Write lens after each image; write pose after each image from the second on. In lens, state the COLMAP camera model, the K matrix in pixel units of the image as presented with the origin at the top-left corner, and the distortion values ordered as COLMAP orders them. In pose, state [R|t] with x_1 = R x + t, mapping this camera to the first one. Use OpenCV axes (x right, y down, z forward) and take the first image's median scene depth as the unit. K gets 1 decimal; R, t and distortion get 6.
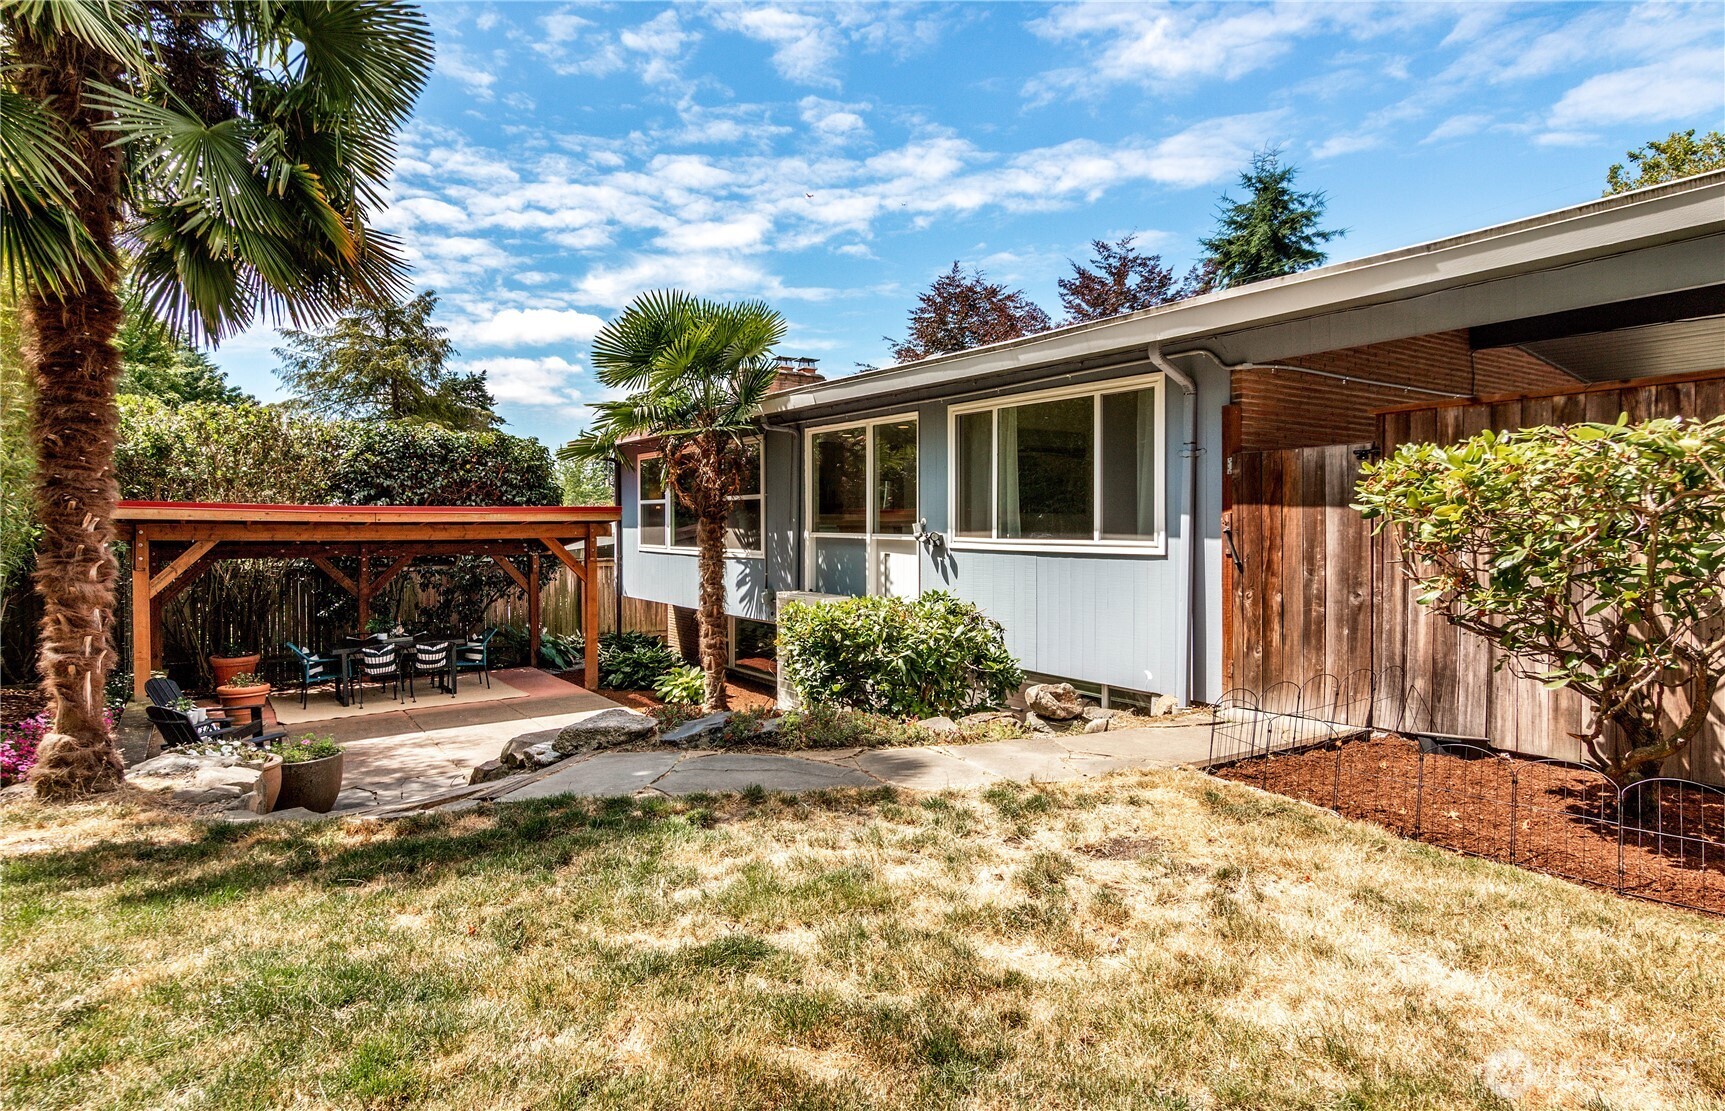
lens RADIAL K [[886.7, 0, 819.1], [0, 886.7, 536.0], [0, 0, 1]] dist [-0.003501, 0.000417]
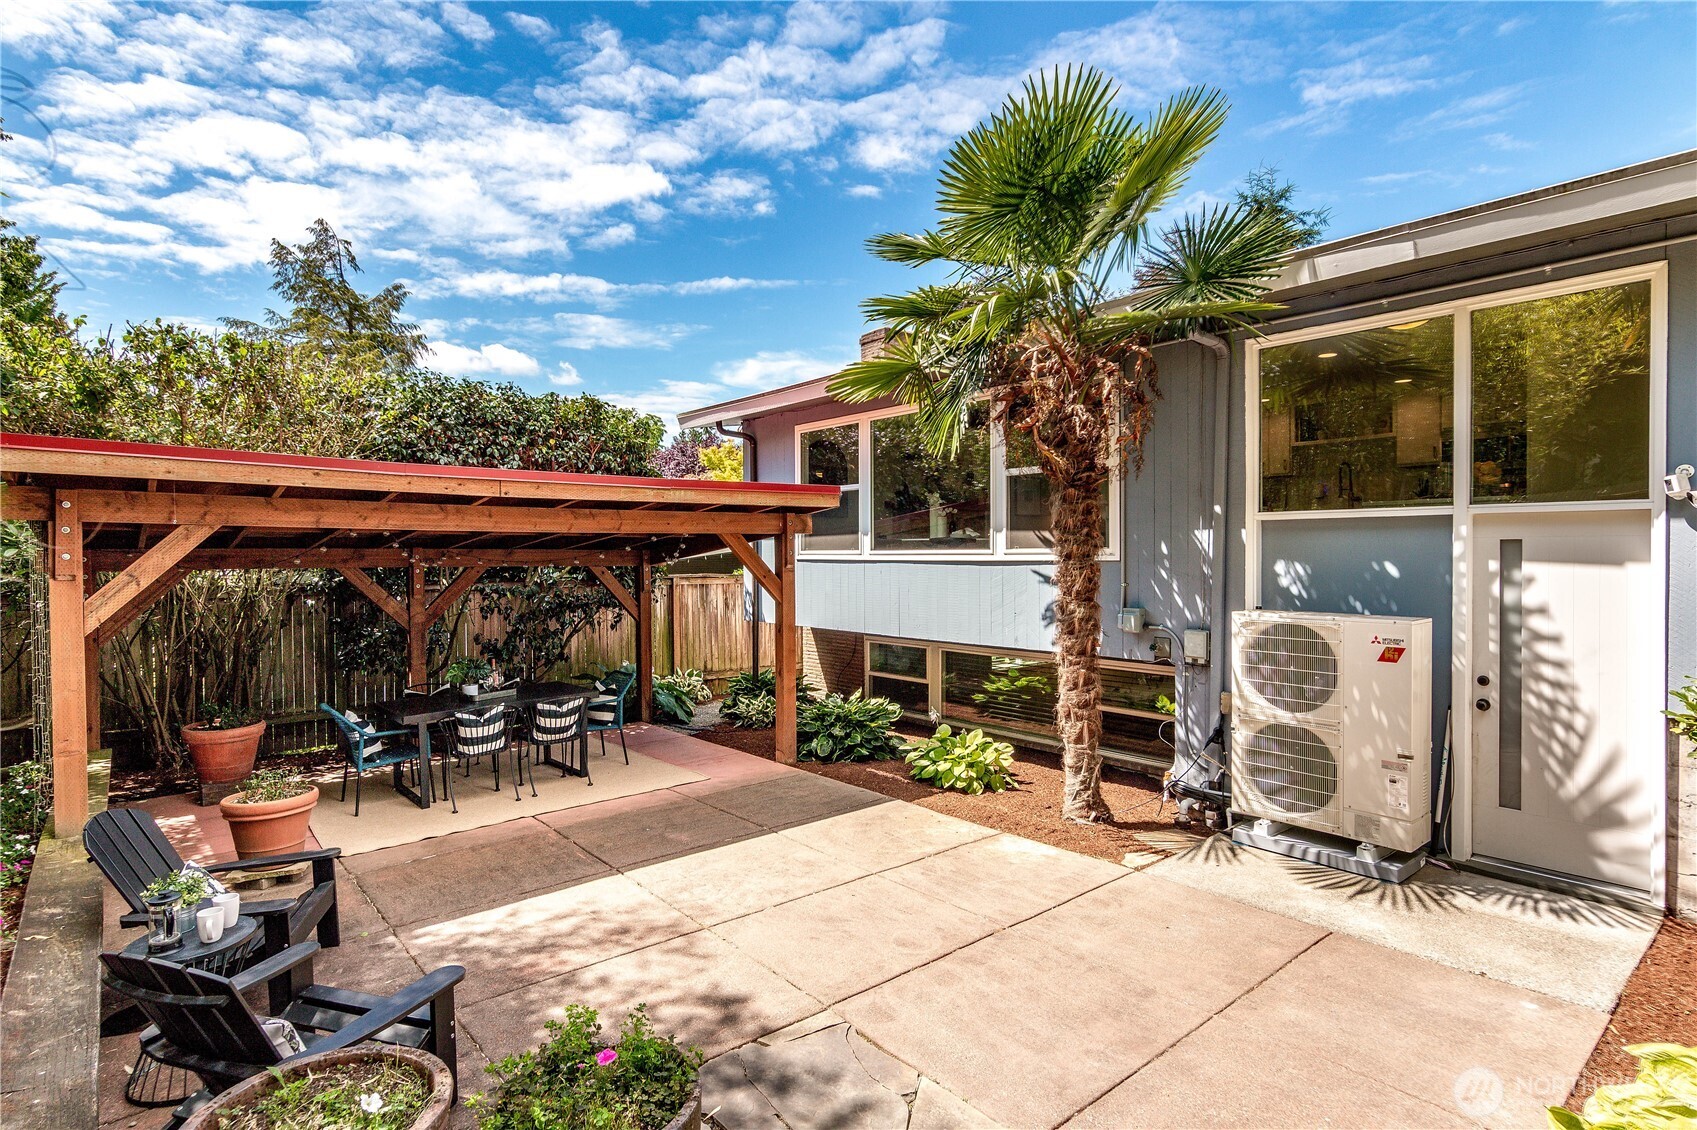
lens RADIAL K [[879.3, 0, 849.2], [0, 879.3, 558.2], [0, 0, 1]] dist [-0.008979, 0.003119]
pose [[0.996226, -0.004899, 0.086661, -0.265774], [0.005266, 0.999978, -0.004012, 0.022716], [-0.086640, 0.004453, 0.996230, 0.337874]]
